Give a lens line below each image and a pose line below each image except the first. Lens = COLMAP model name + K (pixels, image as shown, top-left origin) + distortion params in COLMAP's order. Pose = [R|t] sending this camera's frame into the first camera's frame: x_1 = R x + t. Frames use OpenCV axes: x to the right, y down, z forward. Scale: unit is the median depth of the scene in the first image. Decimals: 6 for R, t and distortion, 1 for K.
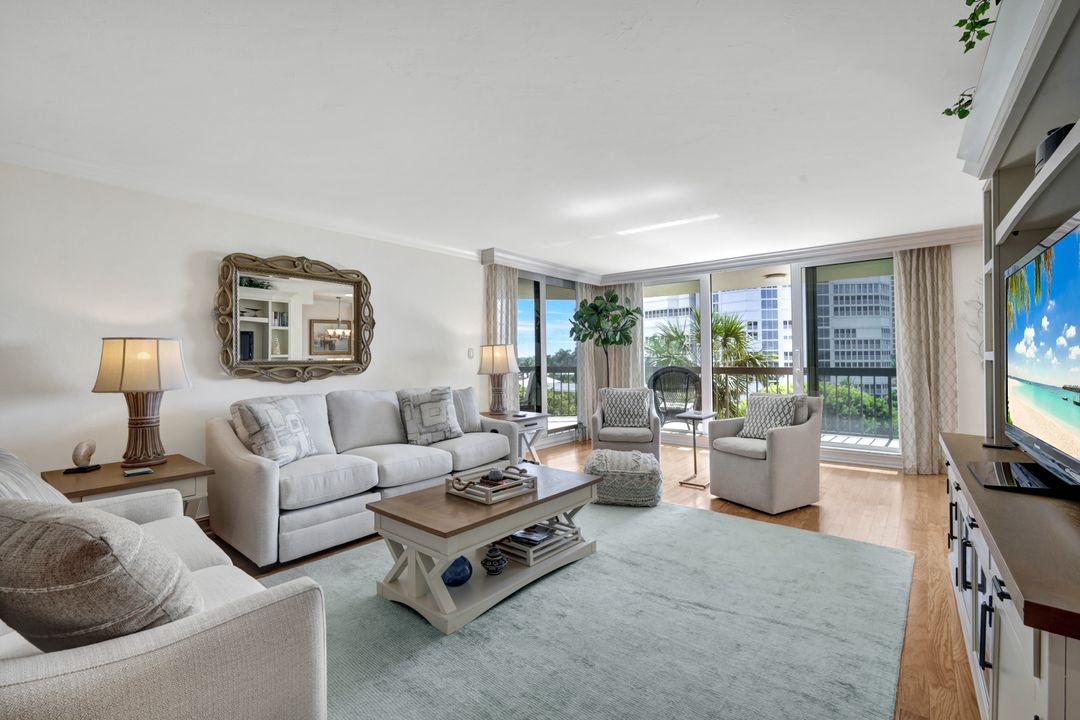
lens RADIAL K [[474.1, 0, 537.2], [0, 474.1, 353.4], [0, 0, 1]] dist [0.006201, 0.000616]
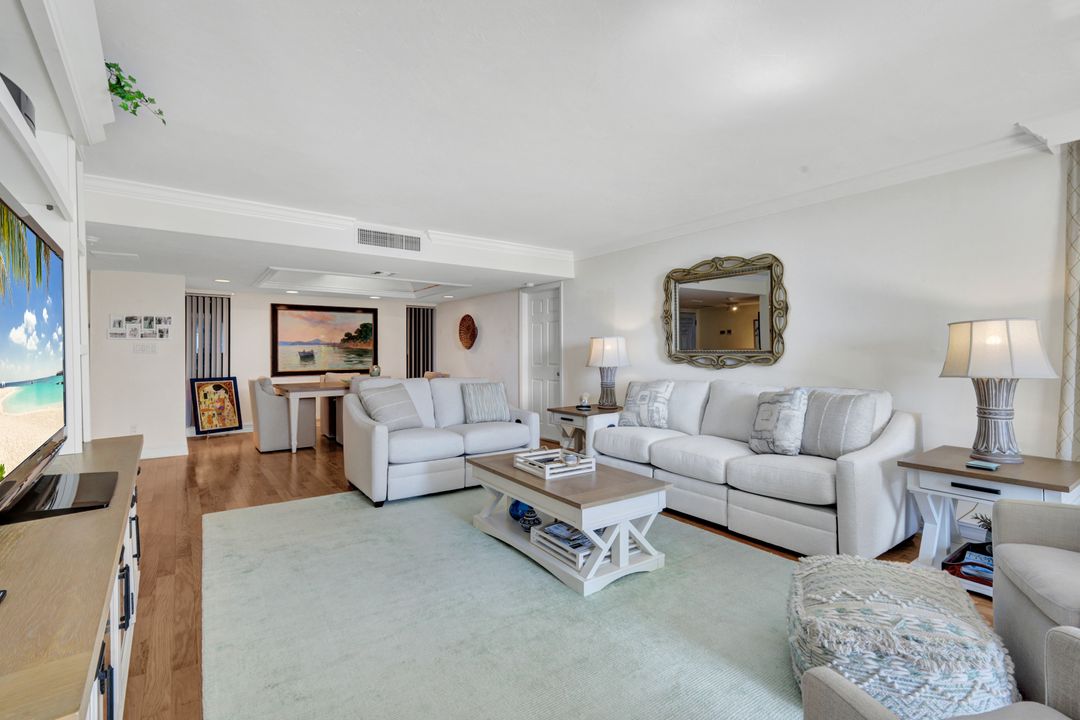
lens RADIAL K [[474.1, 0, 537.8], [0, 474.1, 357.0], [0, 0, 1]] dist [0.006201, 0.000616]
pose [[-0.224138, 0.018733, -0.974377, 0.703493], [0.012345, 0.999790, 0.016382, 0.007068], [0.974479, -0.008357, -0.224322, 0.863822]]
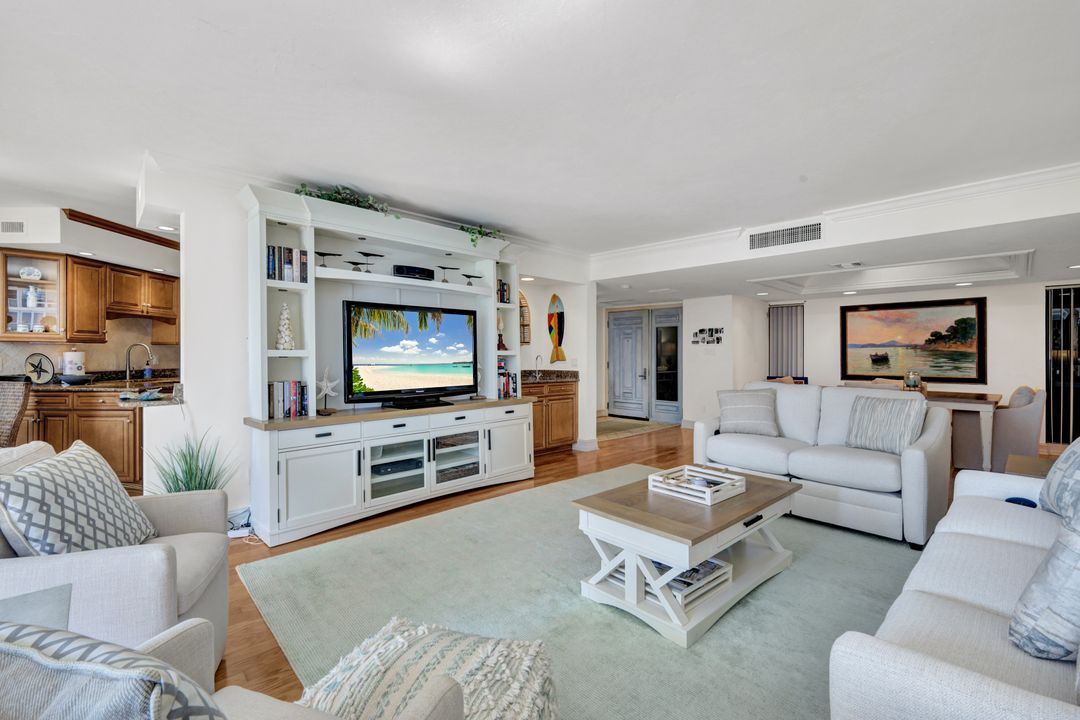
lens RADIAL K [[474.1, 0, 549.1], [0, 474.1, 354.7], [0, 0, 1]] dist [0.006201, 0.000616]
pose [[-0.996265, 0.002907, 0.086302, 0.081162], [0.002232, 0.999966, -0.007923, 0.017814], [-0.086322, -0.007701, -0.996238, 1.412554]]
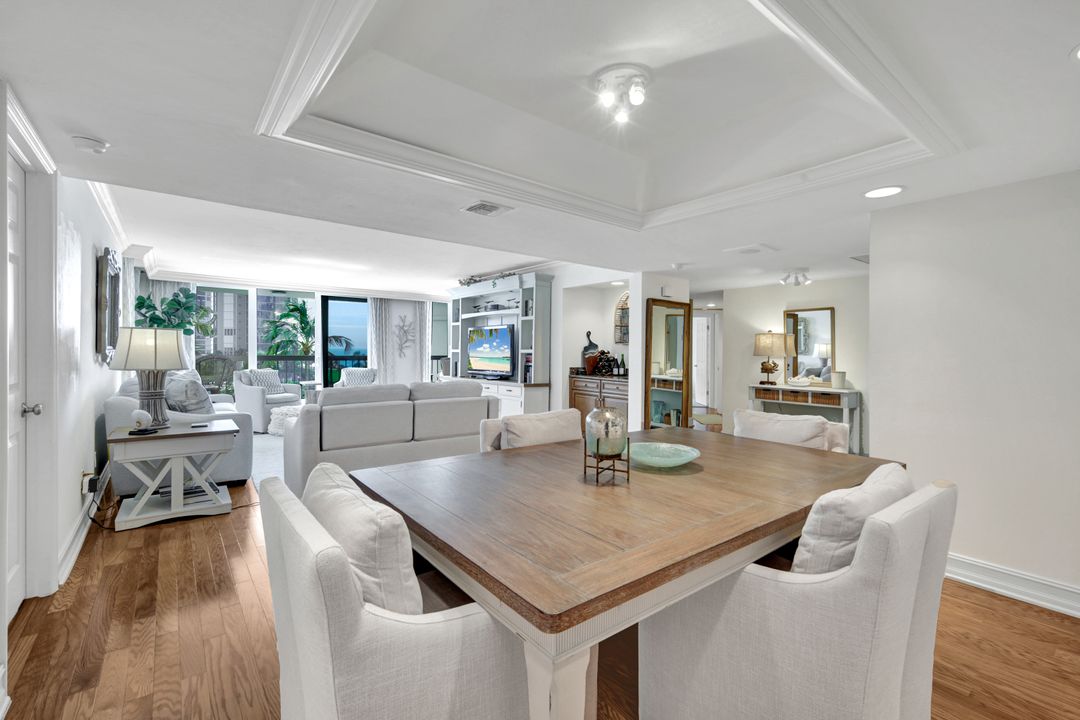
lens RADIAL K [[474.1, 0, 533.9], [0, 474.1, 357.1], [0, 0, 1]] dist [0.006201, 0.000616]
pose [[0.211445, -0.003423, 0.977384, -1.360093], [-0.023034, 0.999699, 0.008484, 0.009427], [-0.977118, -0.024307, 0.211303, -0.146500]]
